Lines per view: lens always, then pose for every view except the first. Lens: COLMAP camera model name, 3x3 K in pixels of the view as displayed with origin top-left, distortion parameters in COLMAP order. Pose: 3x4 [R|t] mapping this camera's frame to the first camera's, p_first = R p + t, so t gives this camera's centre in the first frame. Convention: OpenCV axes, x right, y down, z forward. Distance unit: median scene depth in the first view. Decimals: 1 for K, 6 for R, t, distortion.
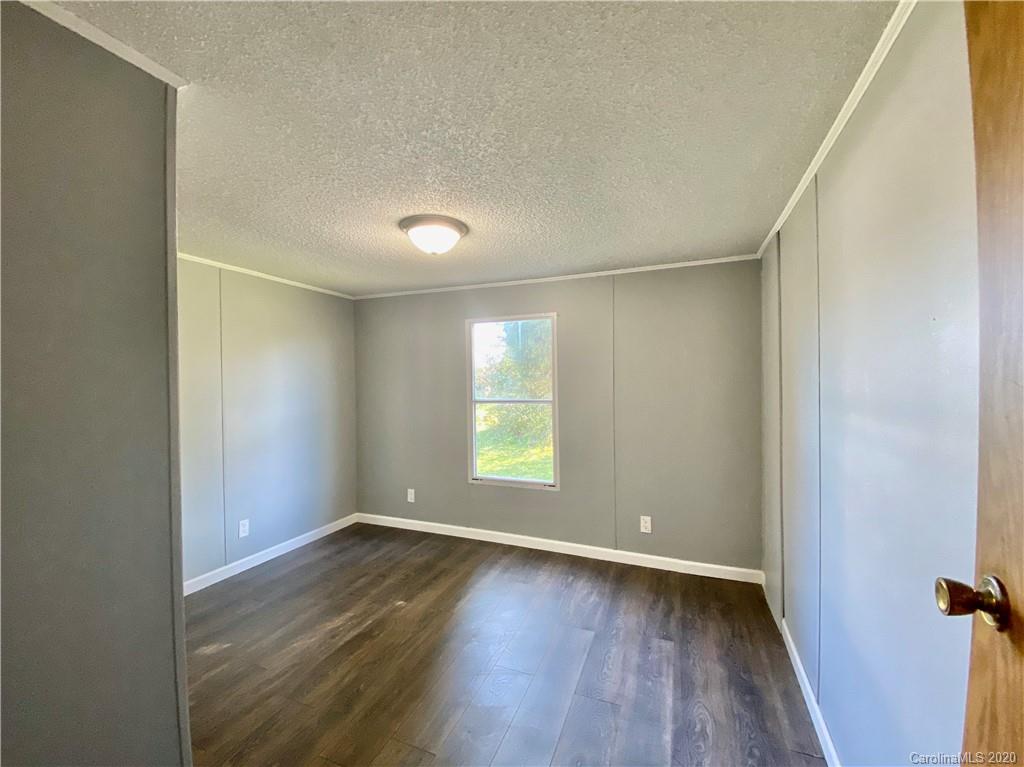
lens RADIAL K [[420.5, 0, 517.9], [0, 420.5, 384.6], [0, 0, 1]] dist [0.002339, -0.014824]
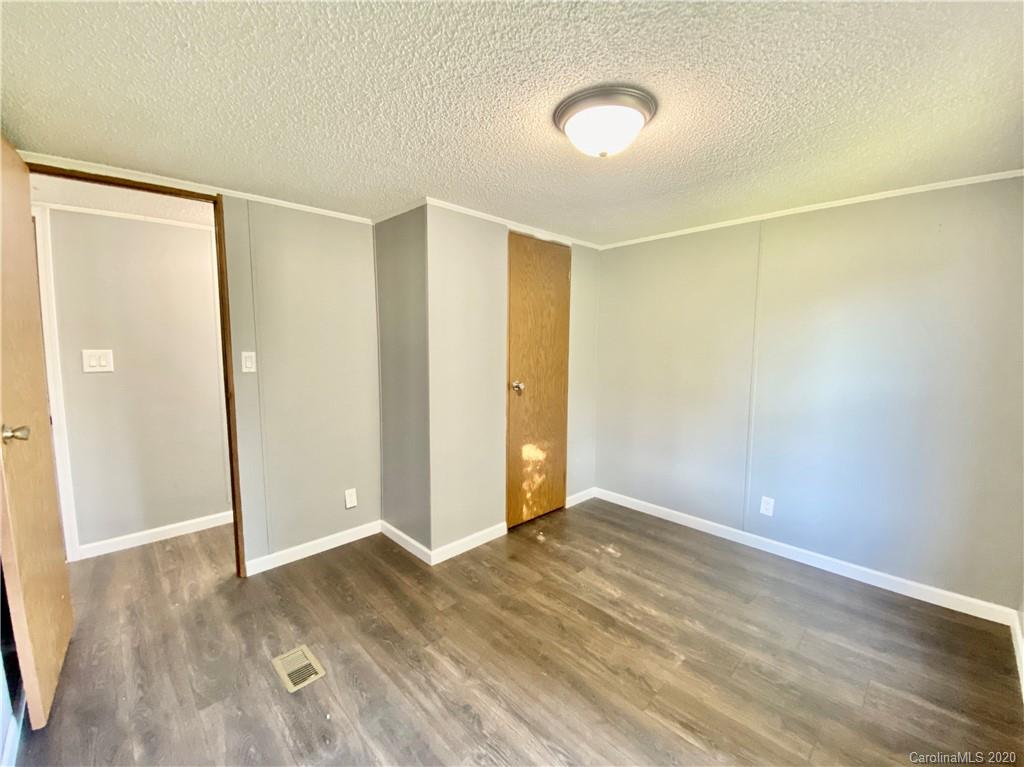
lens RADIAL K [[416.3, 0, 512.0], [0, 416.3, 383.5], [0, 0, 1]] dist [0.023316, -0.023935]
pose [[-0.414706, 0.092661, -0.905225, 0.505496], [-0.013923, 0.994039, 0.108130, -0.015363], [0.909849, 0.057446, -0.410944, 1.161326]]
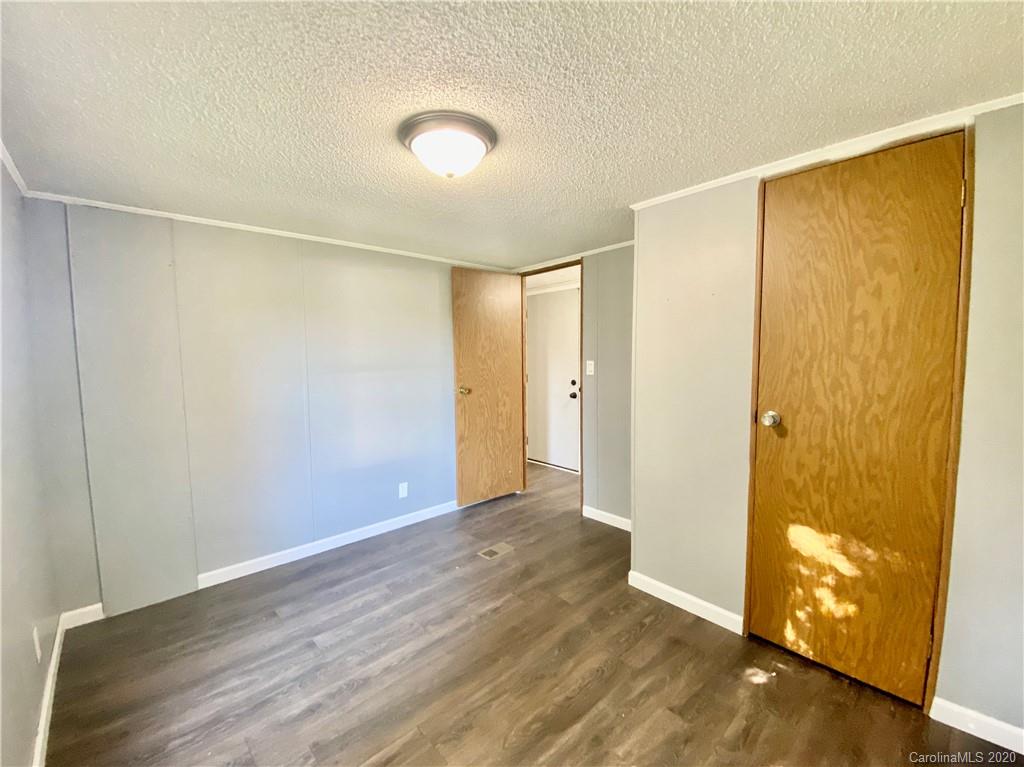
lens RADIAL K [[422.1, 0, 510.1], [0, 422.1, 386.5], [0, 0, 1]] dist [-0.001949, -0.000629]
pose [[-0.895580, -0.017143, 0.444570, -0.607238], [0.025894, 0.995555, 0.090552, -0.022411], [-0.444146, 0.092609, -0.891156, 1.608821]]
